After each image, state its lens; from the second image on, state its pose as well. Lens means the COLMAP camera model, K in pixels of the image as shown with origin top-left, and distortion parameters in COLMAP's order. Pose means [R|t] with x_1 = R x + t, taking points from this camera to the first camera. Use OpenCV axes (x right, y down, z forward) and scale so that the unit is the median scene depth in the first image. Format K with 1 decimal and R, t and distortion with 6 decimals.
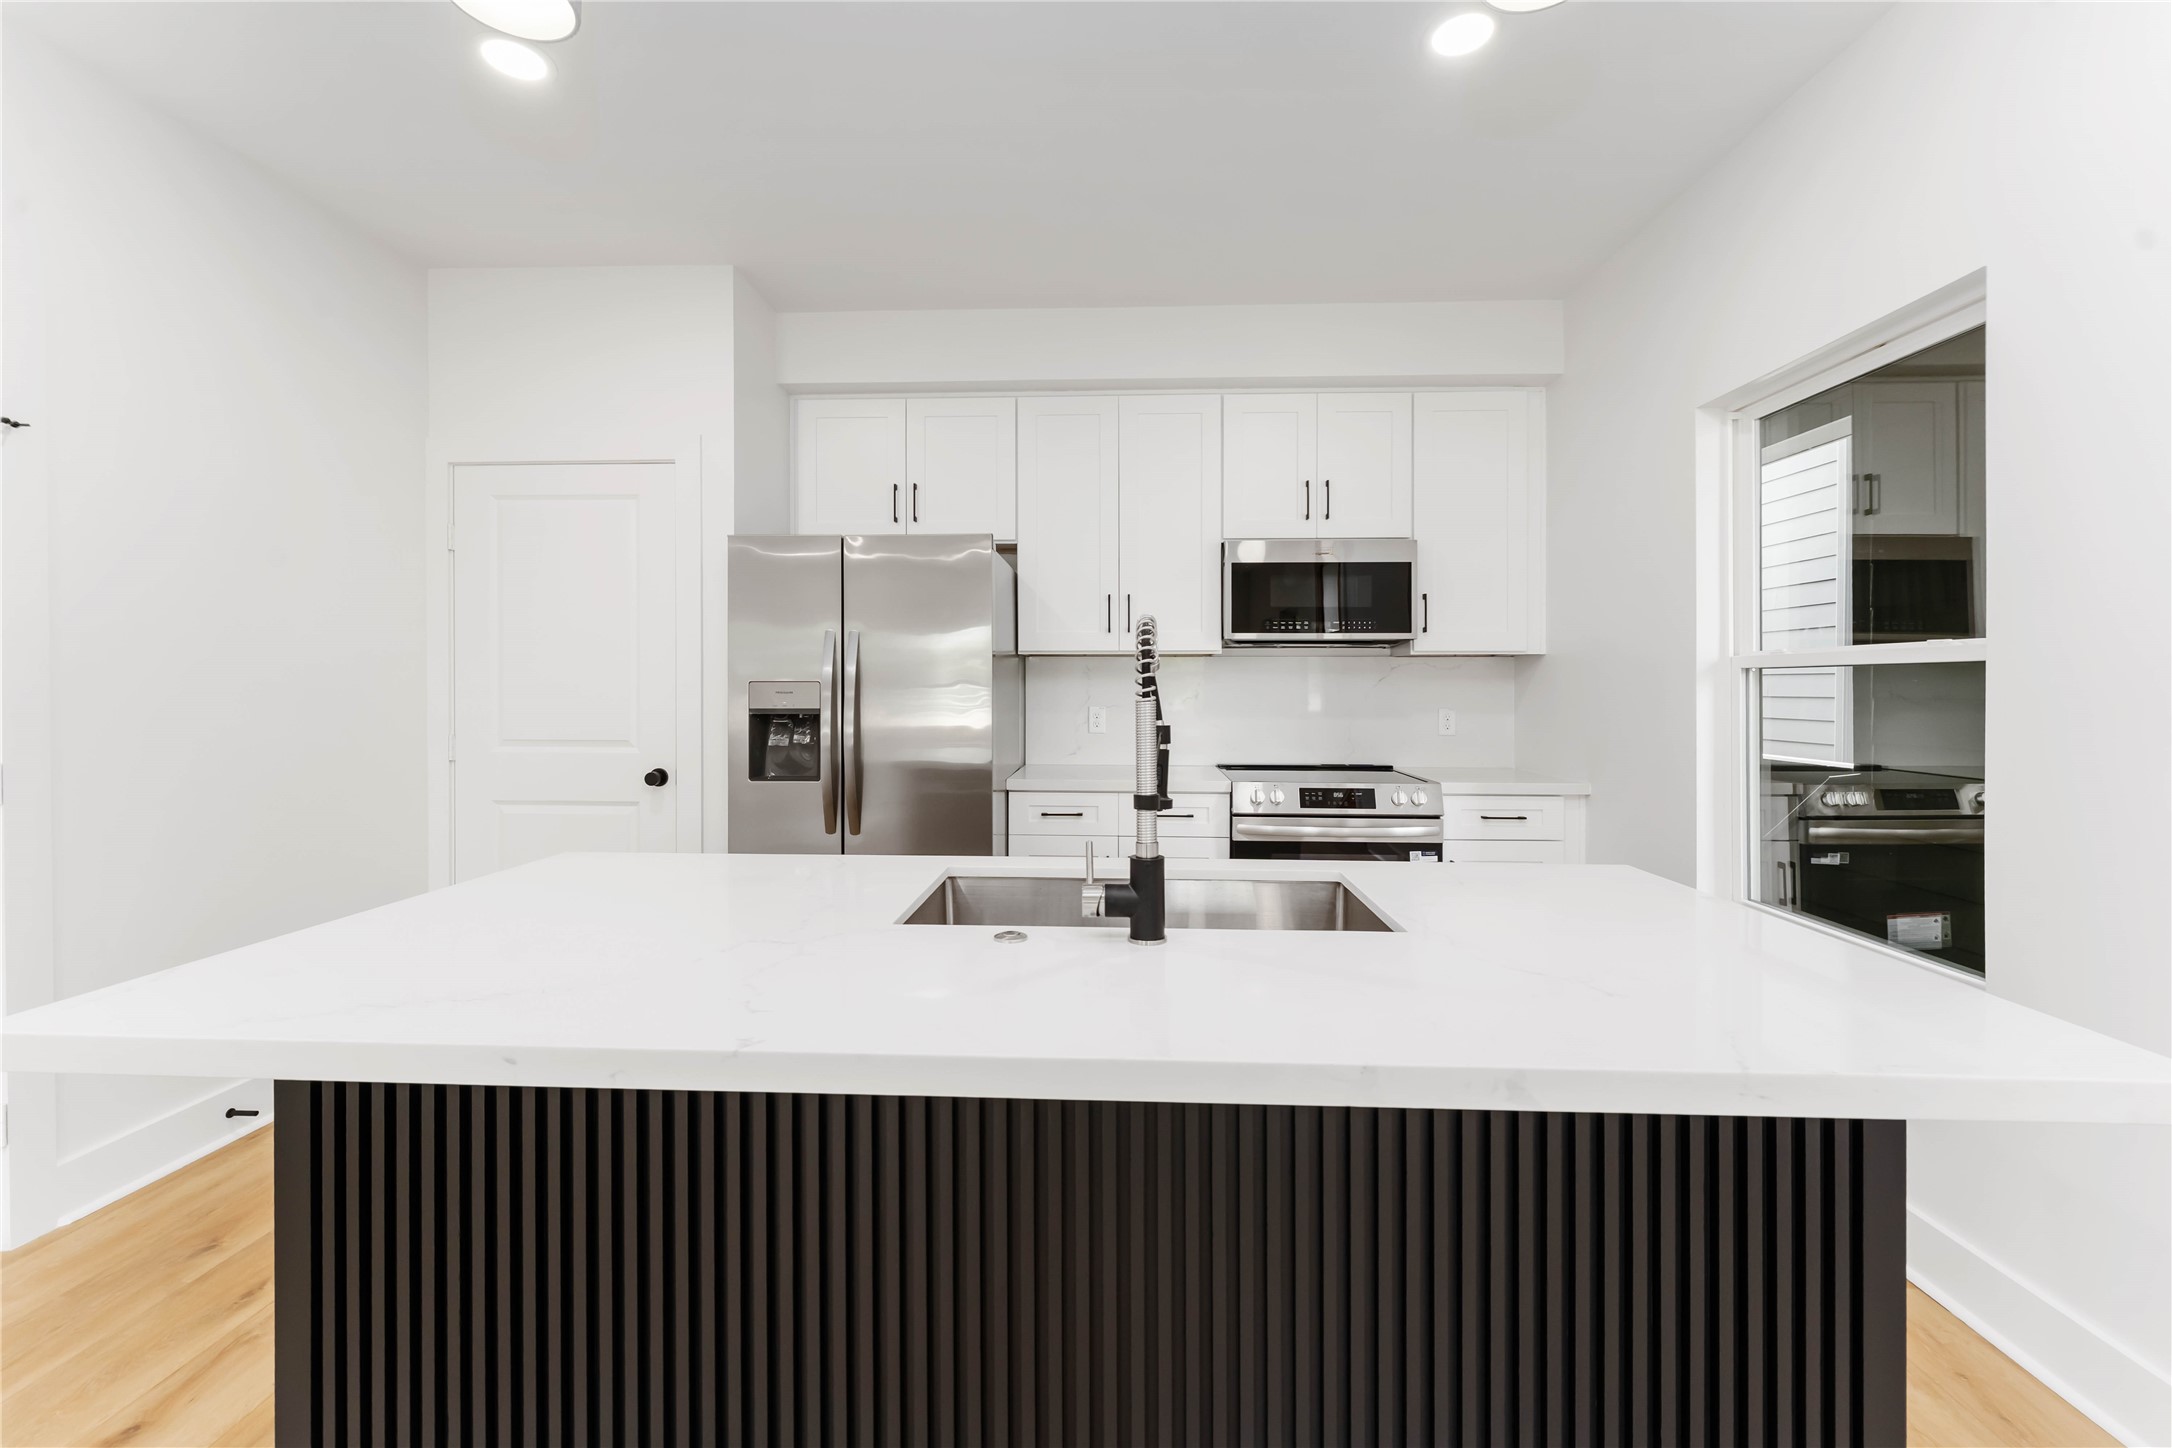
lens RADIAL K [[896.1, 0, 1083.6], [0, 896.1, 684.3], [0, 0, 1]] dist [0.000181, -0.000117]
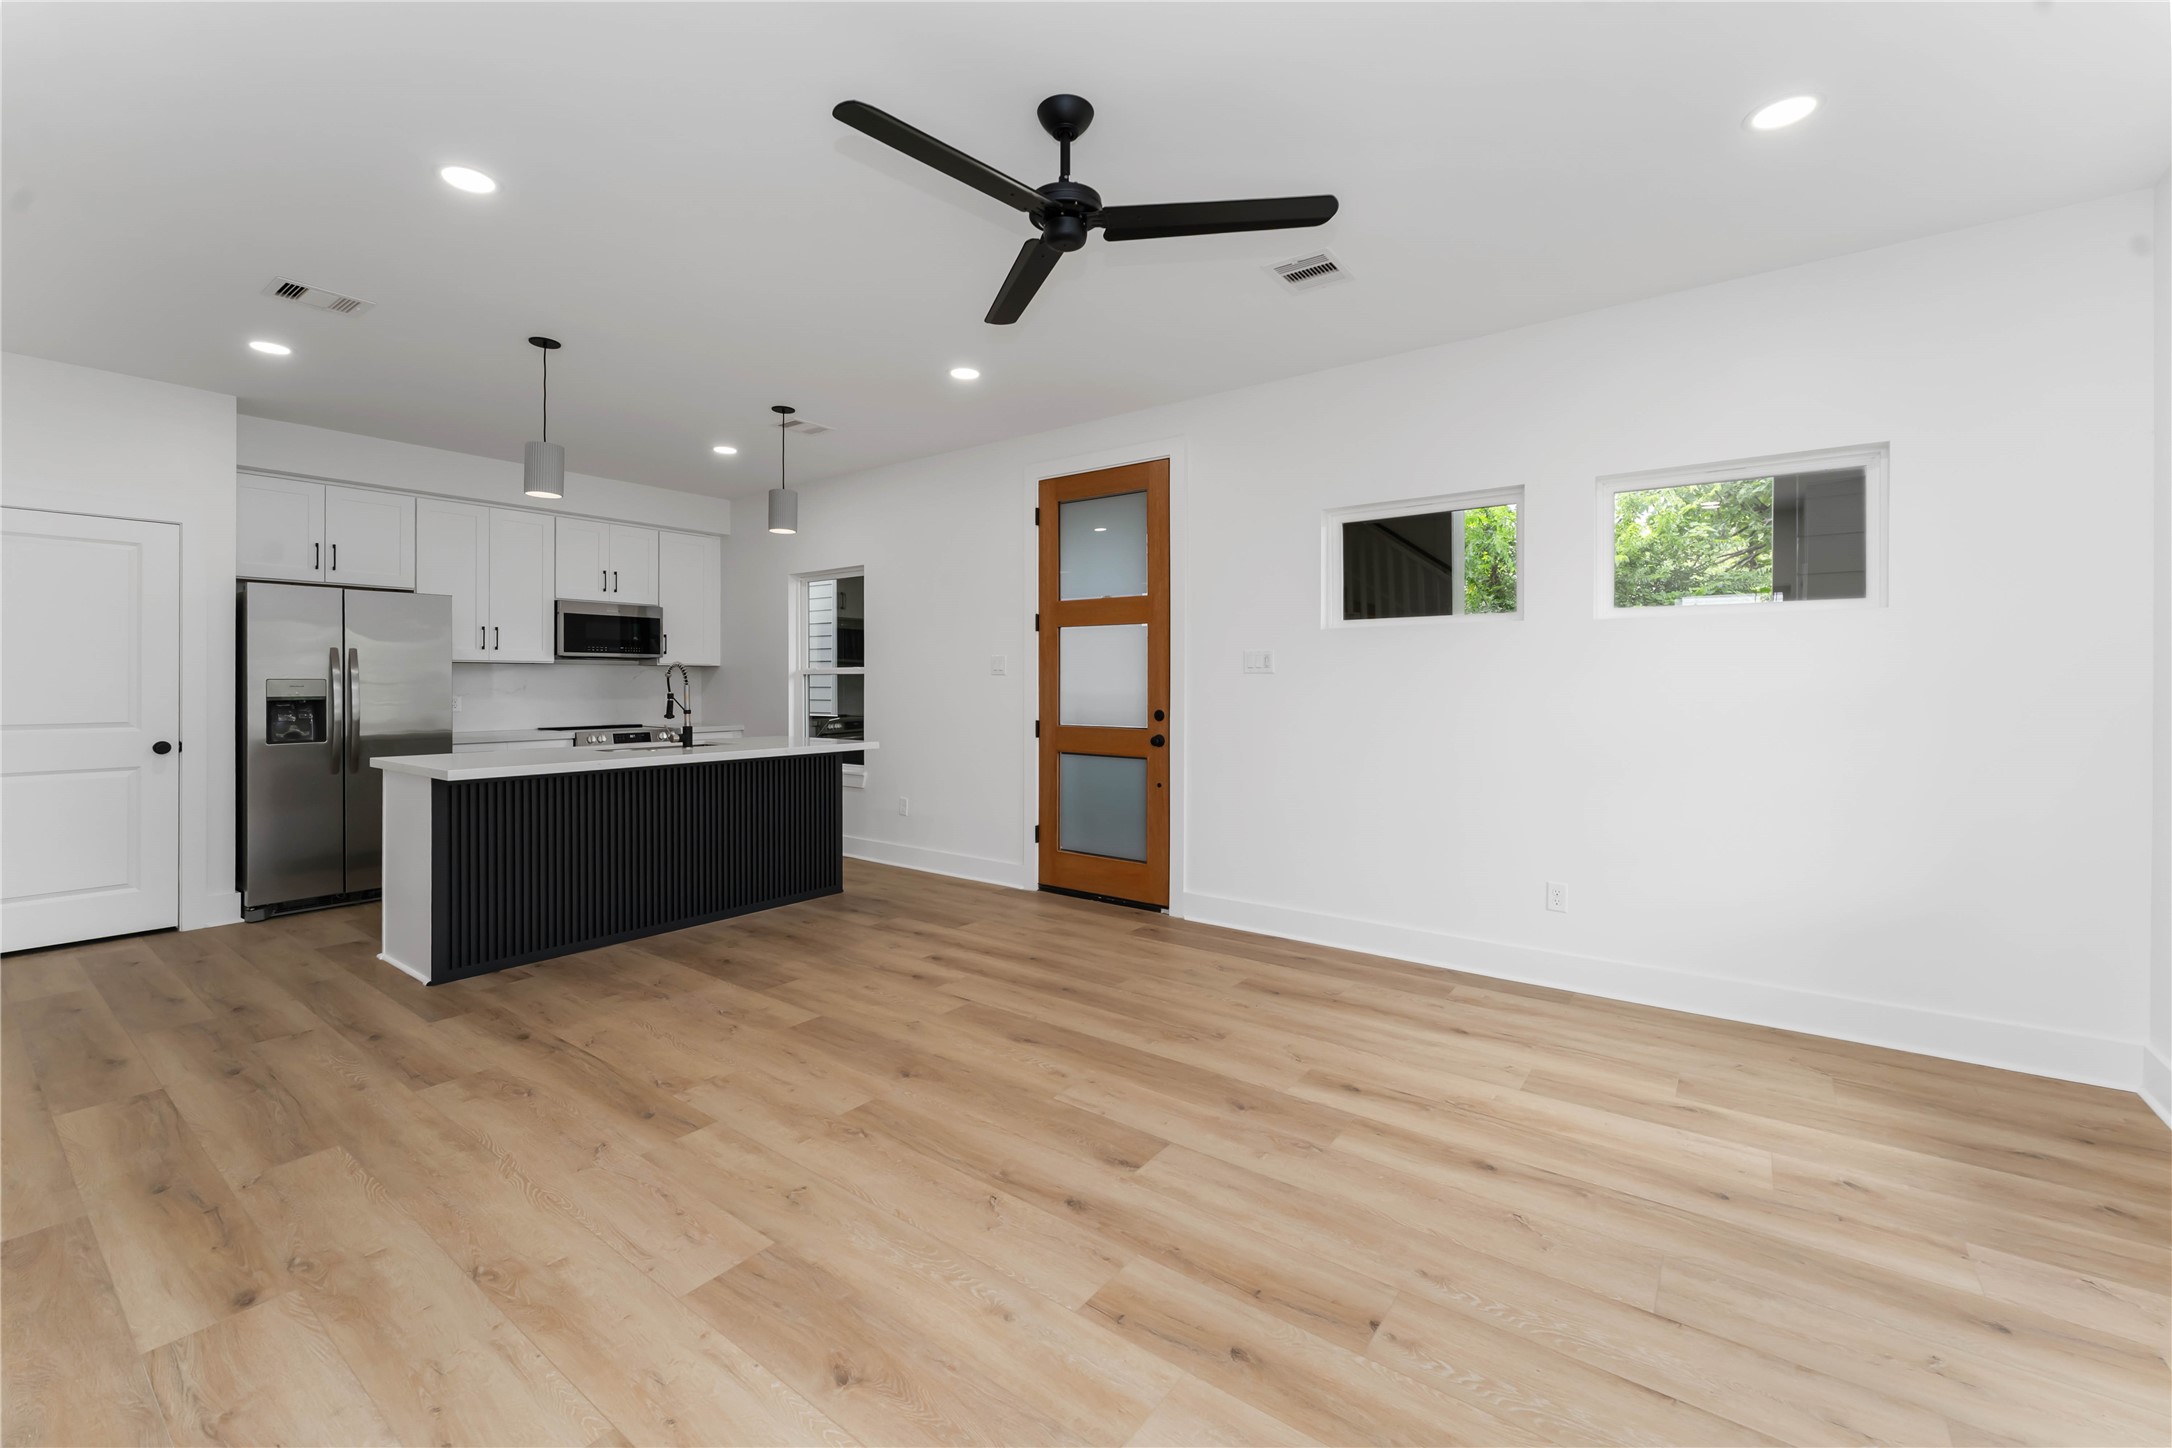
lens RADIAL K [[896.1, 0, 1083.6], [0, 896.1, 684.3], [0, 0, 1]] dist [0.000181, -0.000117]
pose [[0.562241, -0.003672, 0.826965, -0.752489], [-0.000360, 0.999989, 0.004685, -0.001874], [-0.826973, -0.002932, 0.562234, -0.891511]]
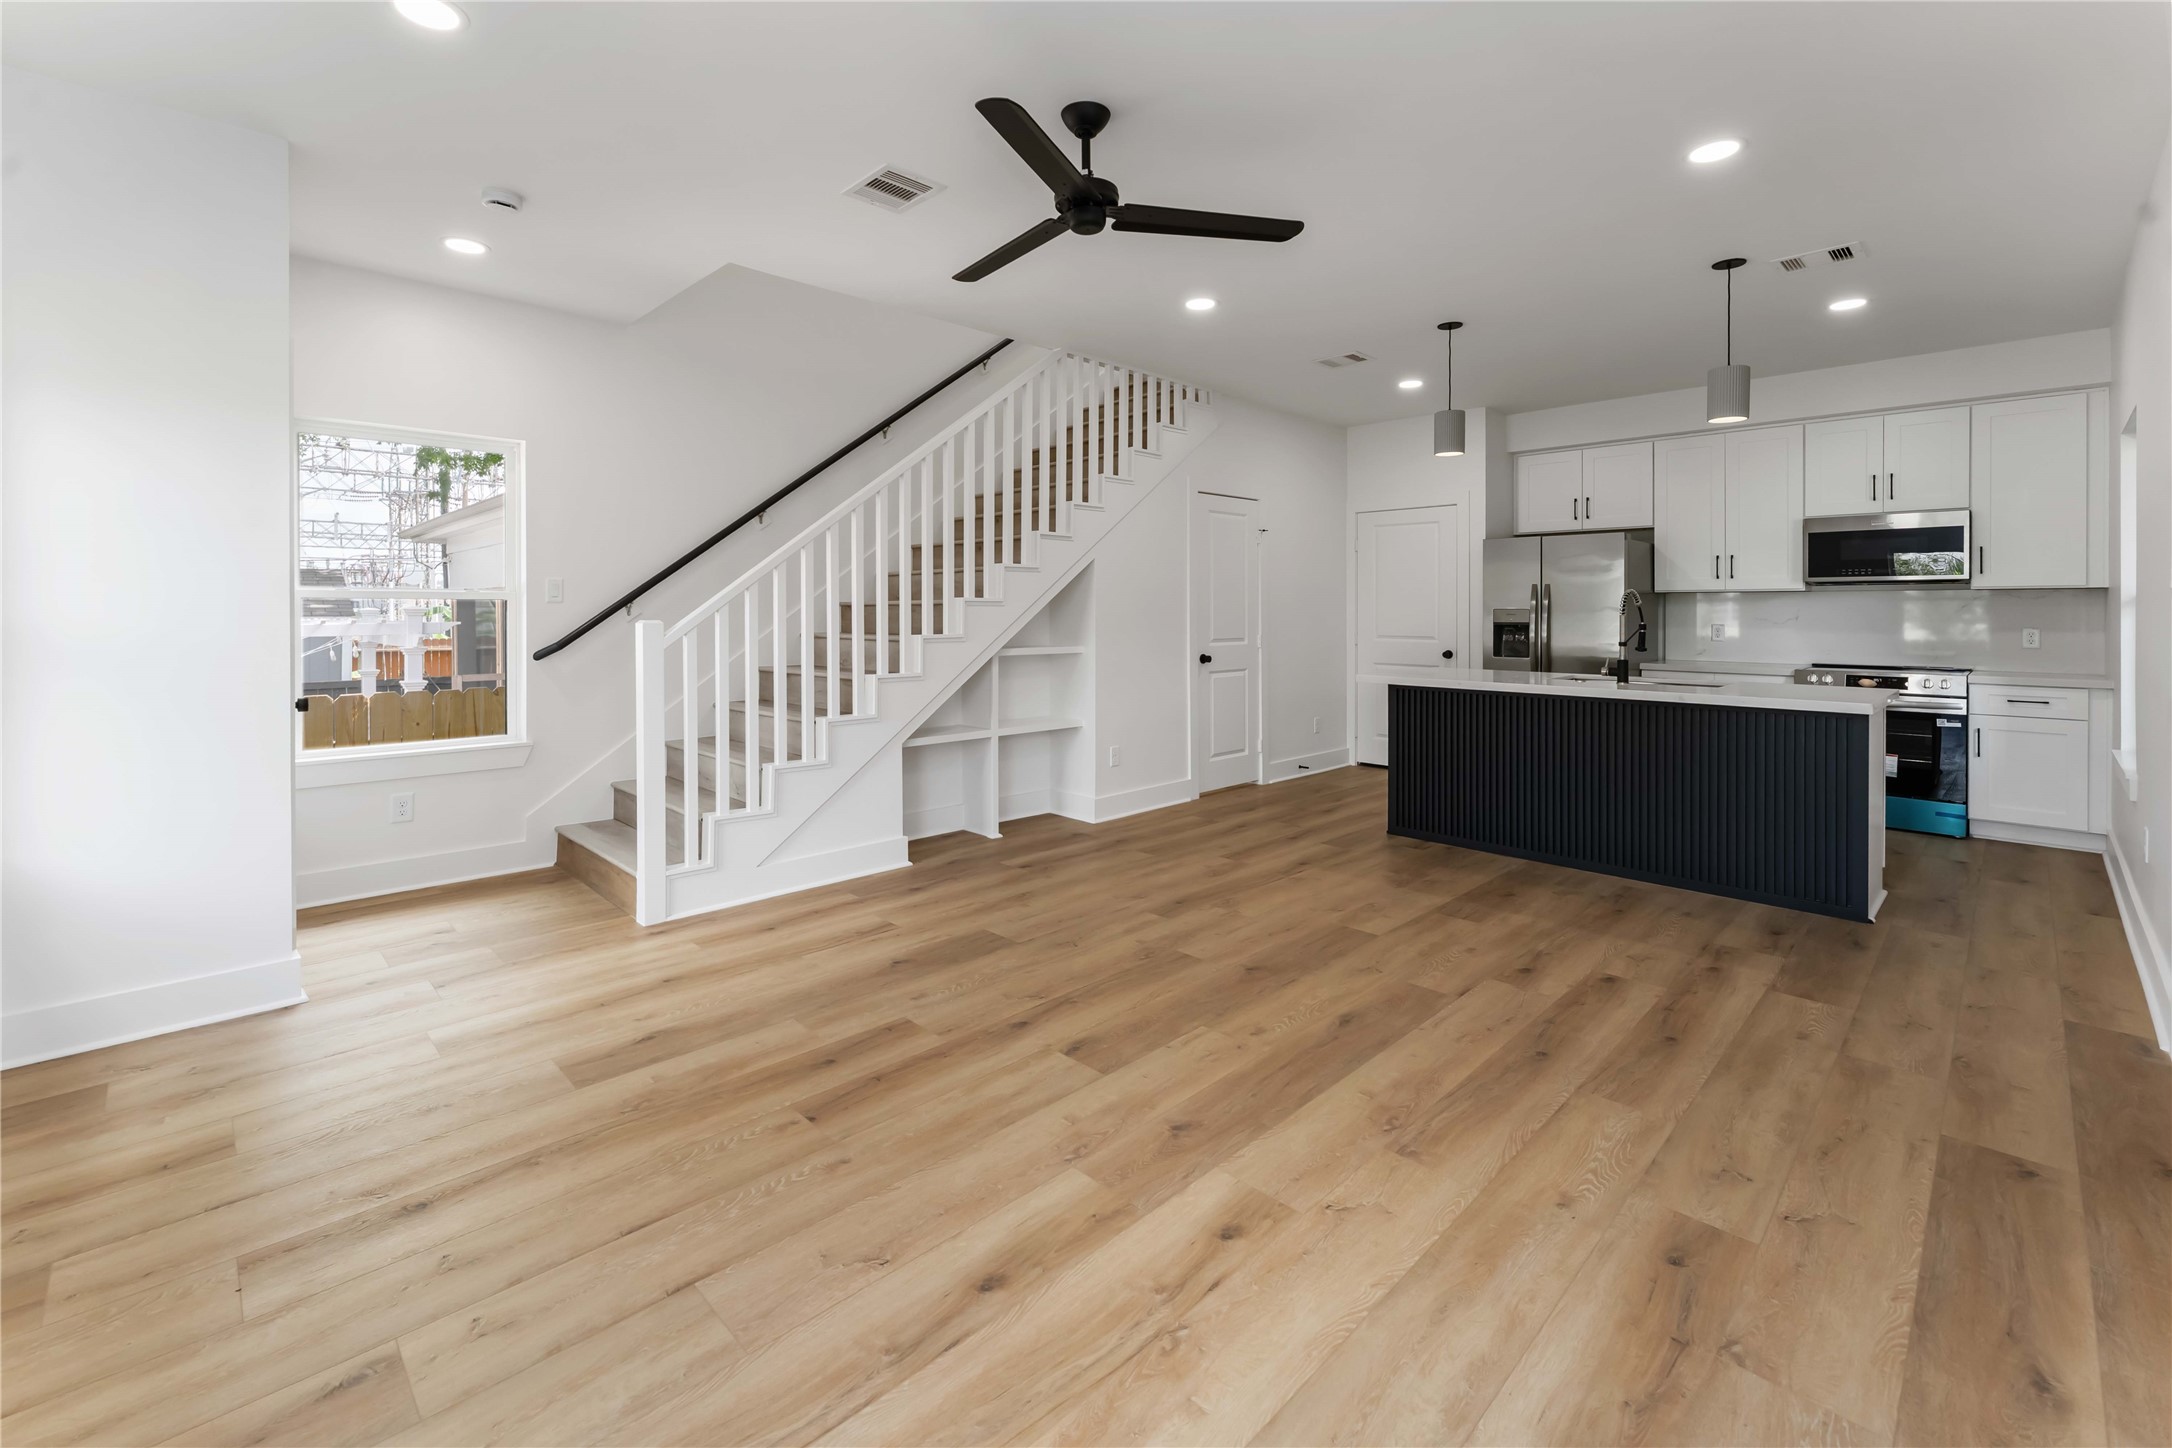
lens RADIAL K [[923.8, 0, 1078.0], [0, 923.8, 609.0], [0, 0, 1]] dist [0.001143, 0.000008]
pose [[0.731720, -0.001729, -0.681603, 0.343577], [0.001227, 0.999999, -0.001219, -0.002106], [0.681604, 0.000056, 0.731721, -1.096864]]
